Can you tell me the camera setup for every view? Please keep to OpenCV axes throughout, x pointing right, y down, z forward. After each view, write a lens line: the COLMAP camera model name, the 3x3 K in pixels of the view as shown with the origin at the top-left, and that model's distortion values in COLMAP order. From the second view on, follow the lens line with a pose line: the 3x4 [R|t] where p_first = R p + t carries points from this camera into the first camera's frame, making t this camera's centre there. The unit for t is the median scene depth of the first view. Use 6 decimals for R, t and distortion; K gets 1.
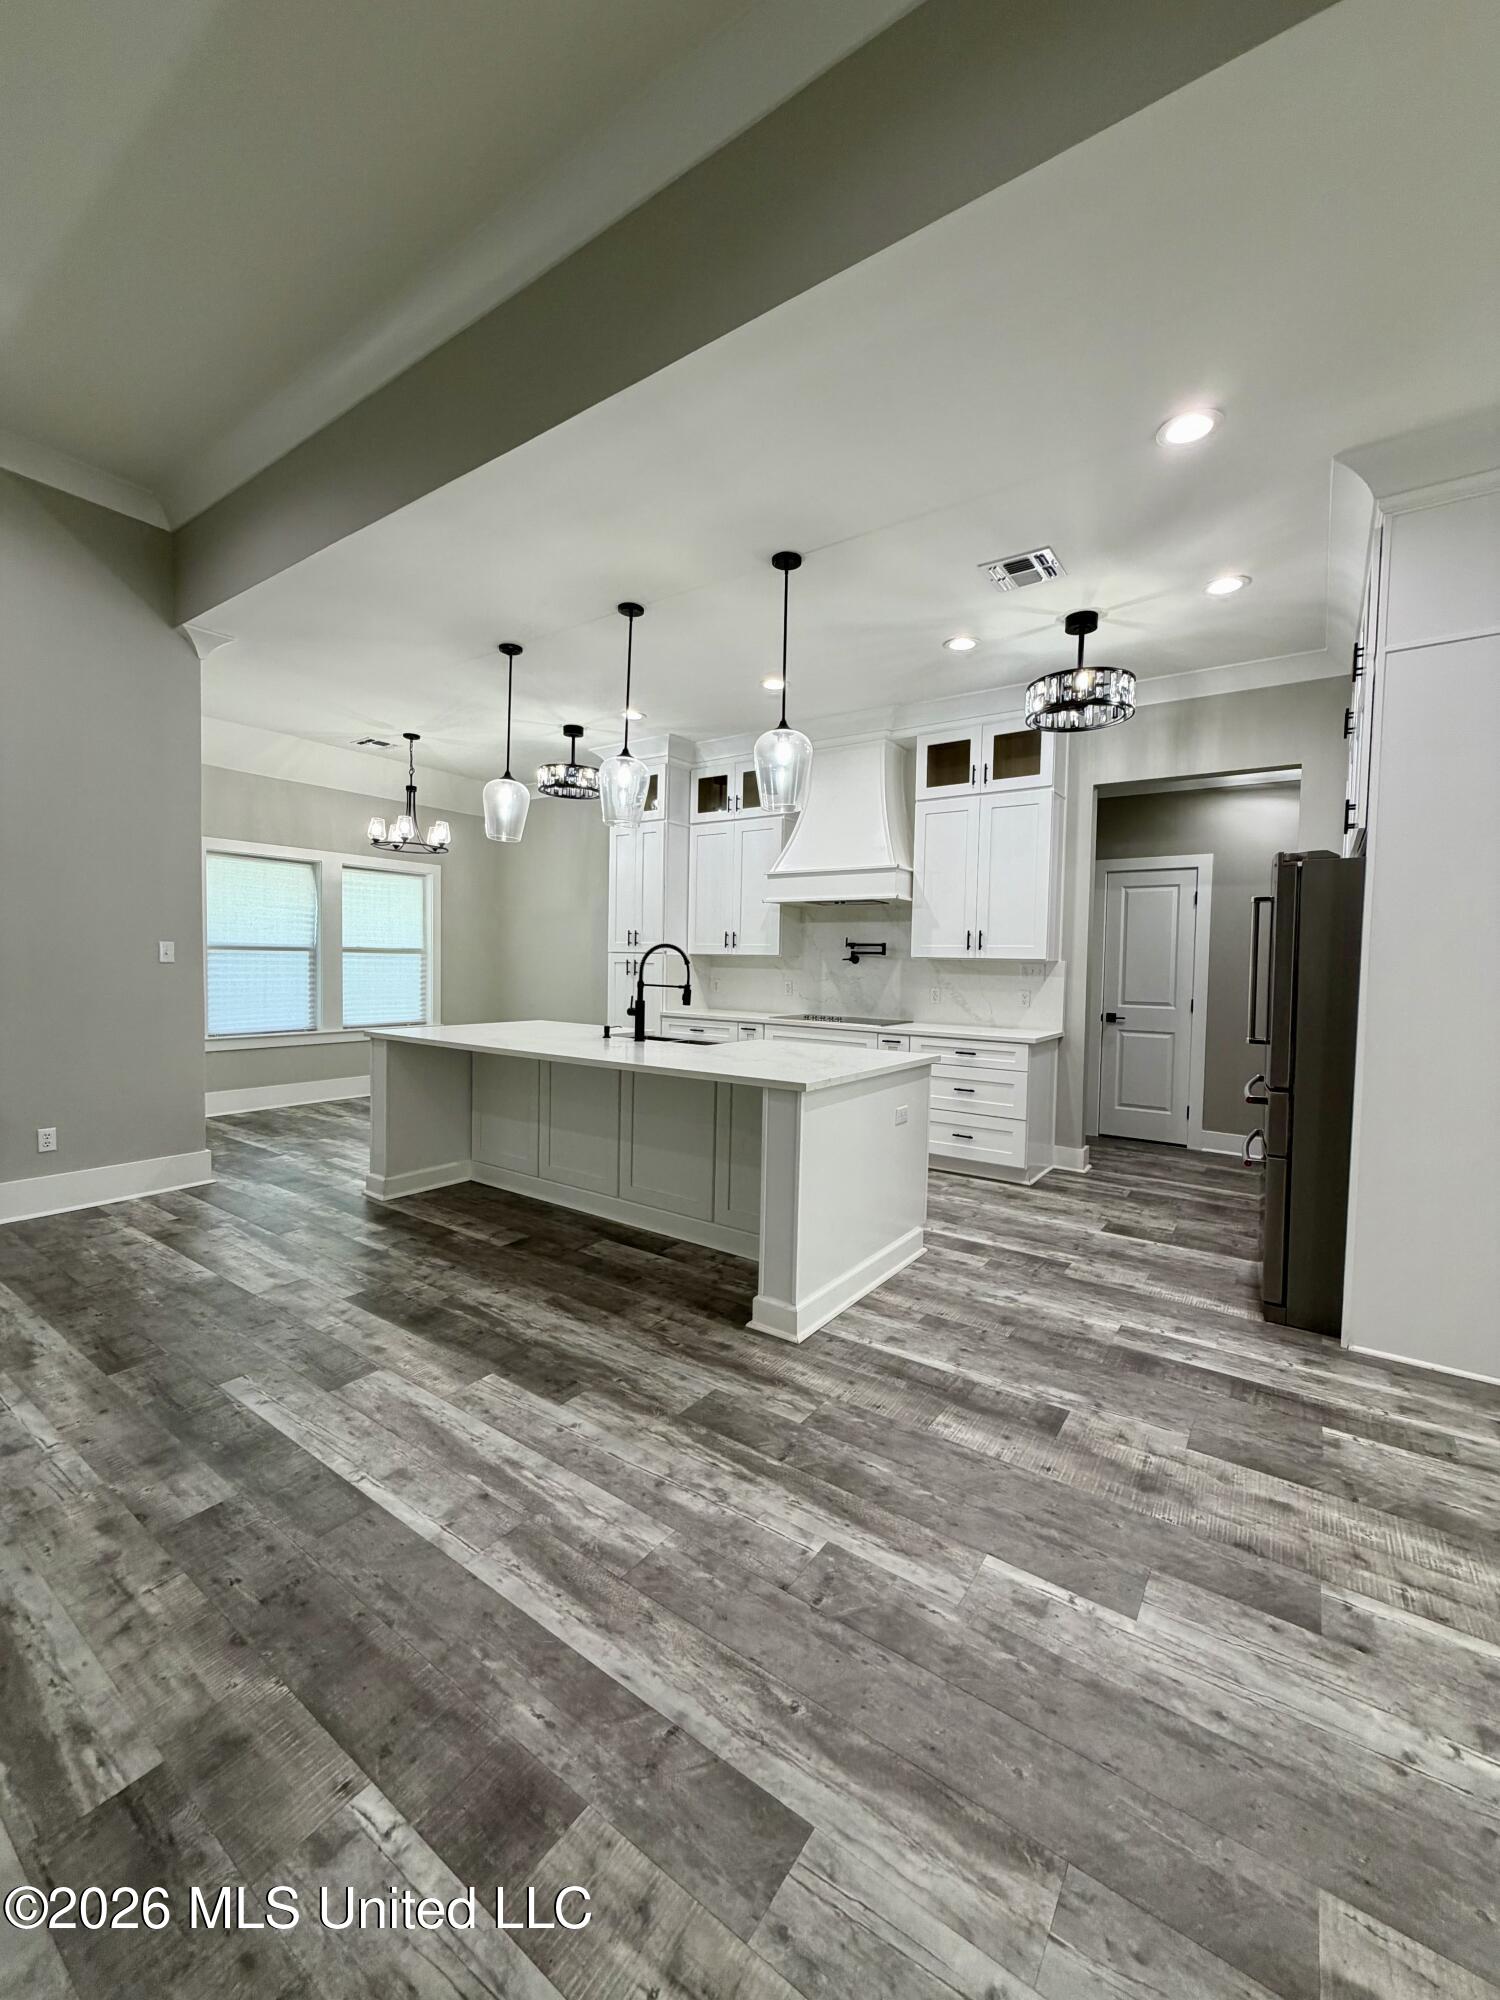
lens RADIAL K [[797.5, 0, 747.9], [0, 797.5, 997.8], [0, 0, 1]] dist [-0.001626, 0.000666]
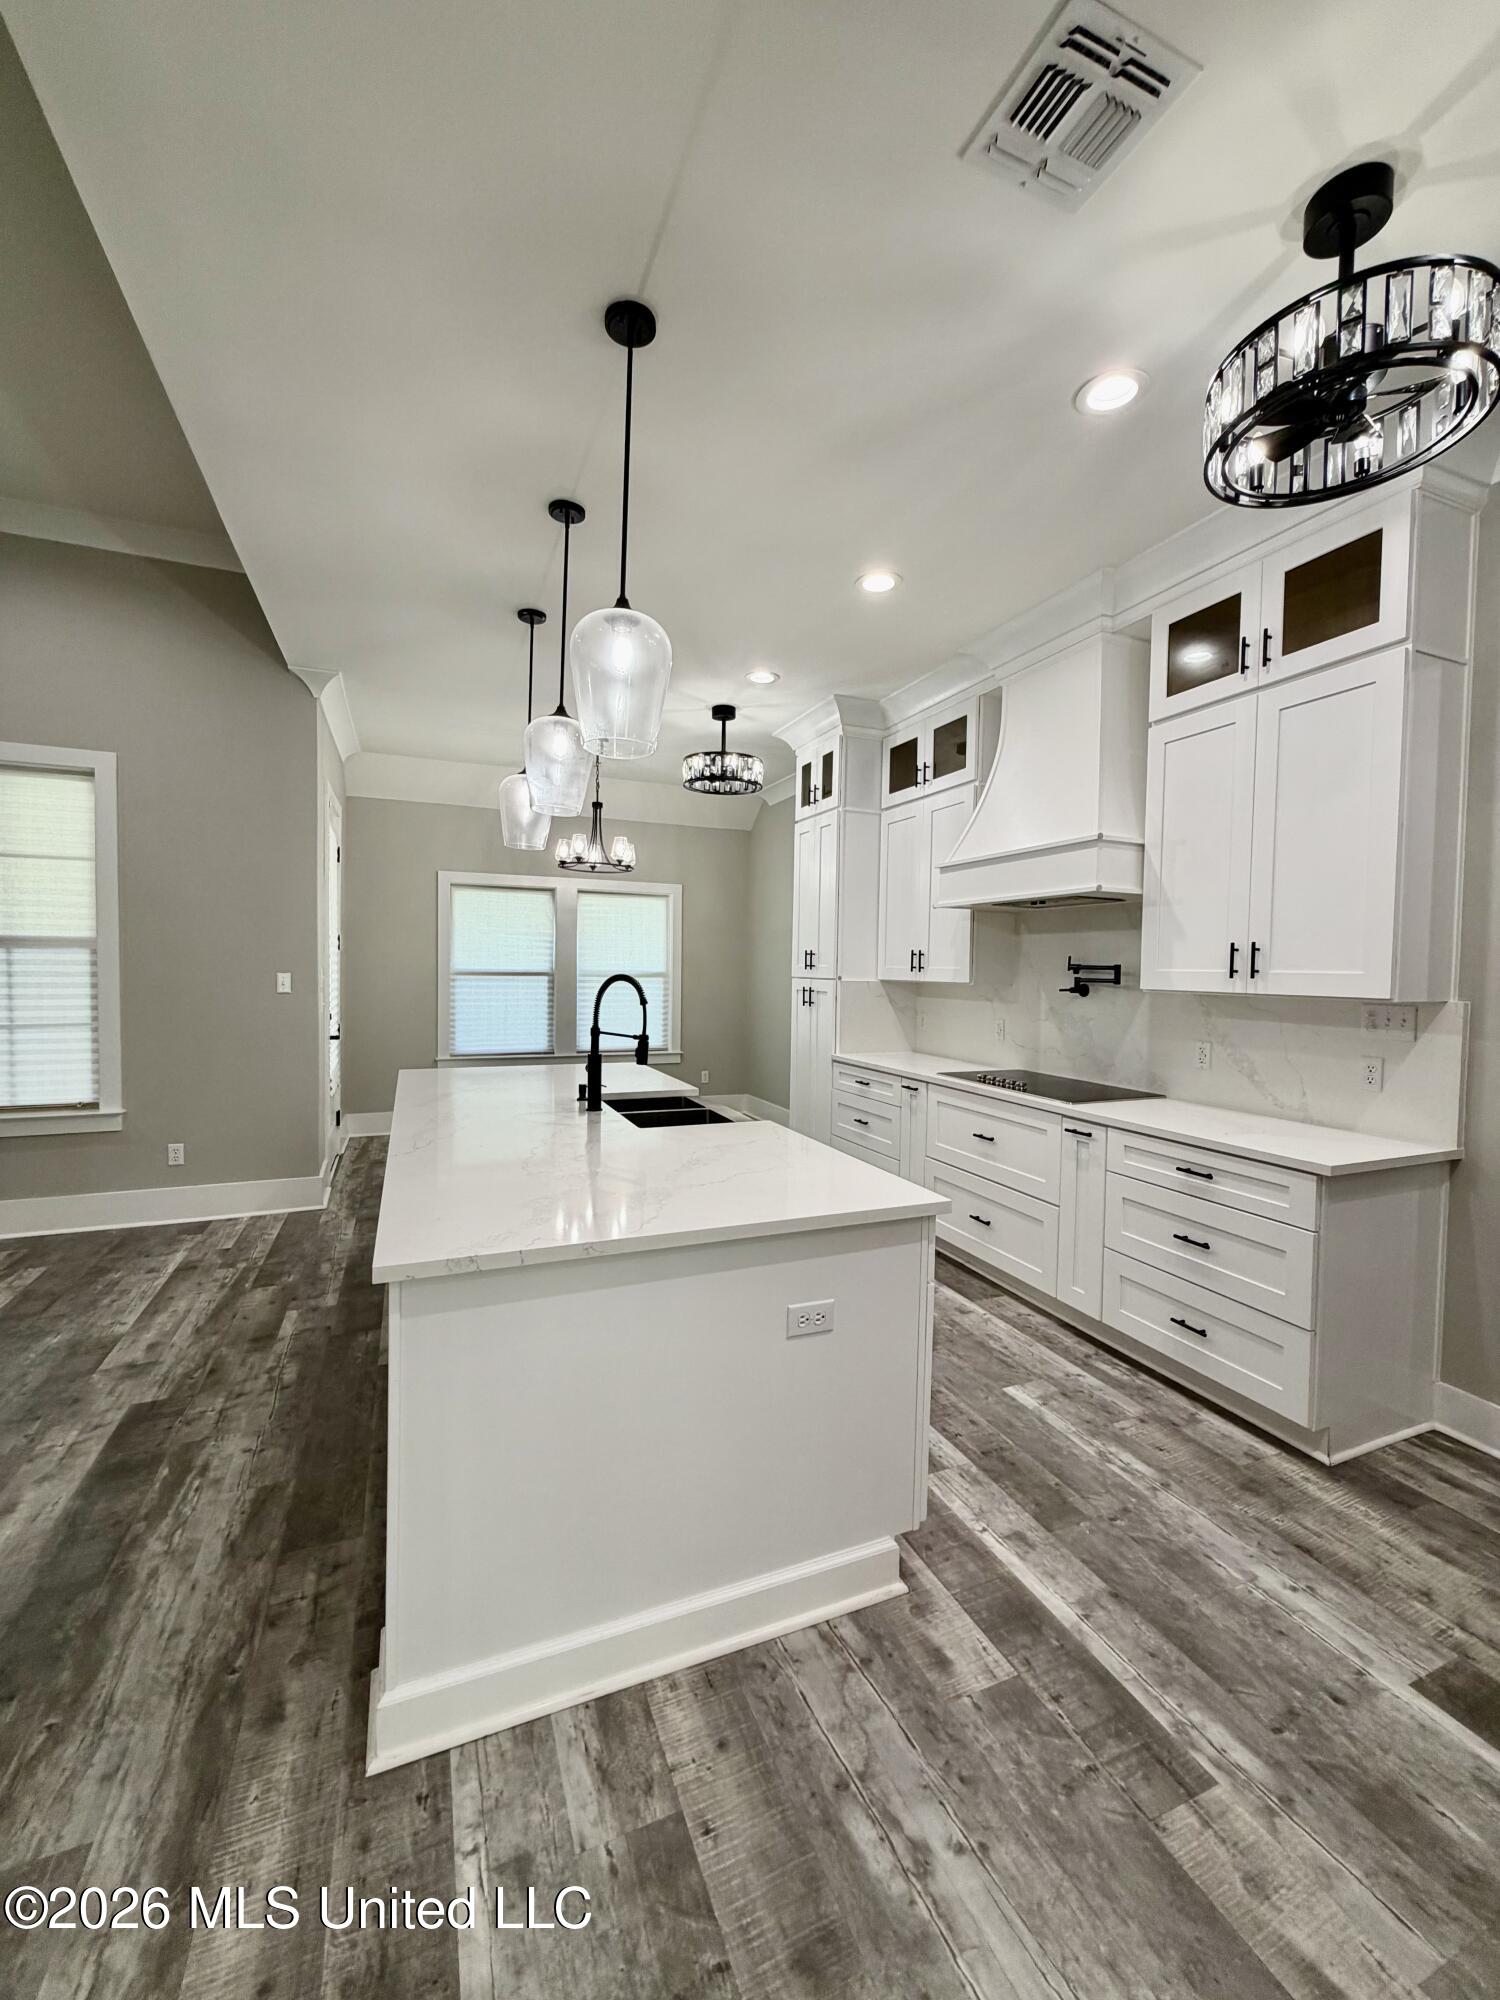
lens RADIAL K [[797.5, 0, 749.7], [0, 797.5, 996.1], [0, 0, 1]] dist [-0.001626, 0.000666]
pose [[0.850192, 0.011754, -0.526342, 0.335459], [-0.023179, 0.999617, -0.015118, -0.037922], [0.525963, 0.025053, 0.850138, 0.433524]]
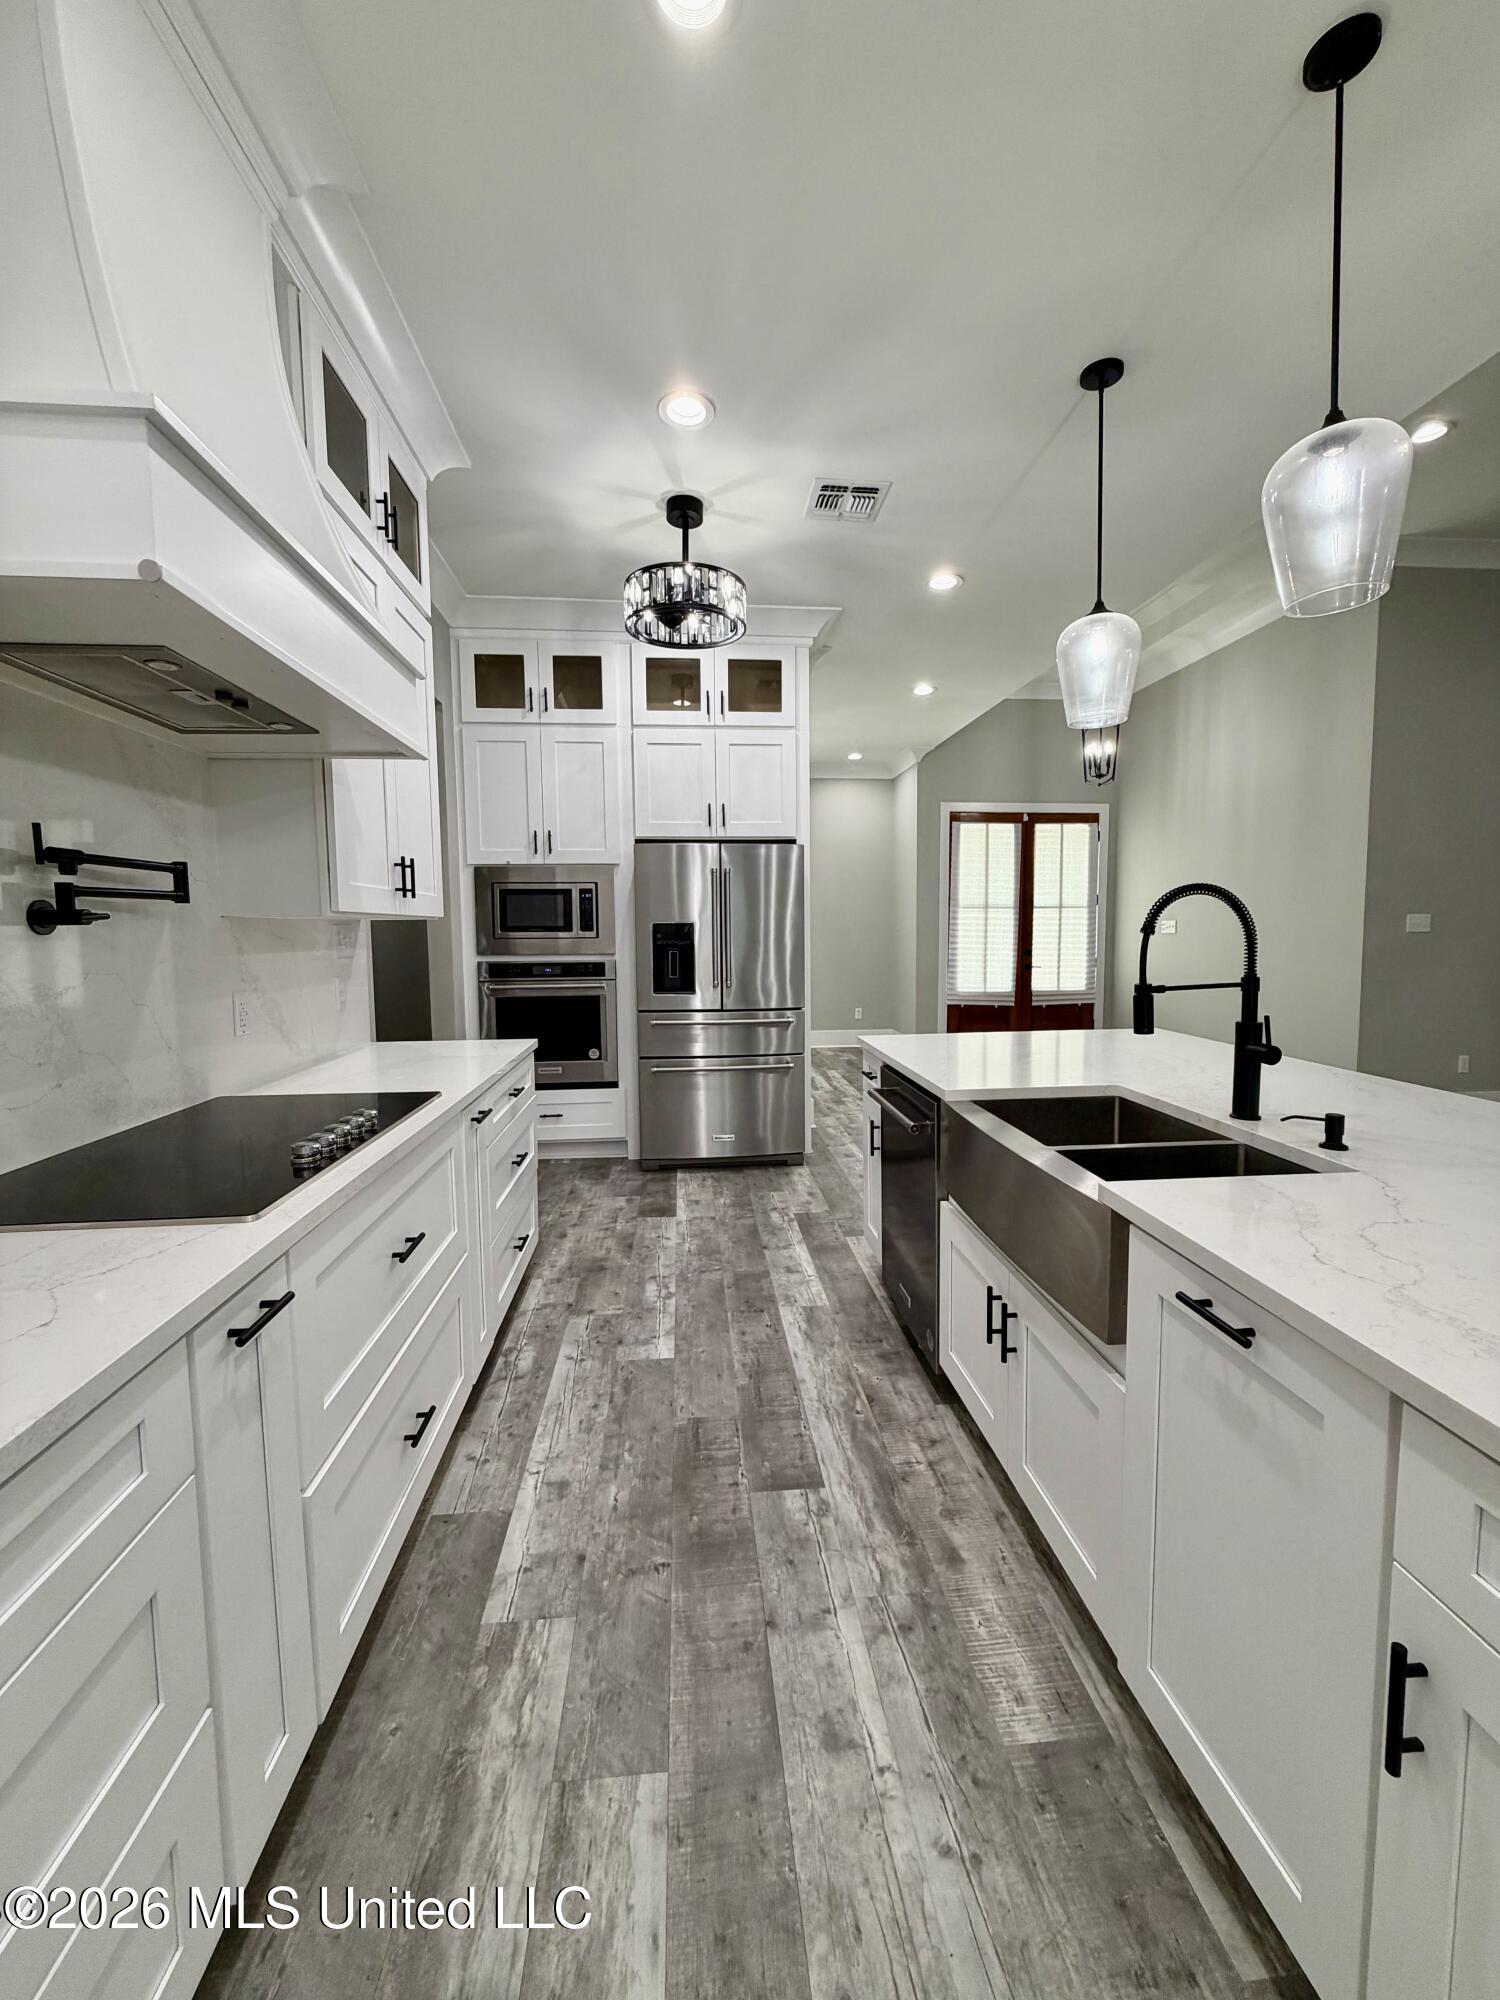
lens RADIAL K [[797.5, 0, 740.9], [0, 797.5, 999.0], [0, 0, 1]] dist [-0.001626, 0.000666]
pose [[-0.642570, -0.079676, 0.762073, -0.259247], [0.032903, 0.990792, 0.131332, -0.066666], [-0.765520, 0.109464, -0.634032, 1.367743]]
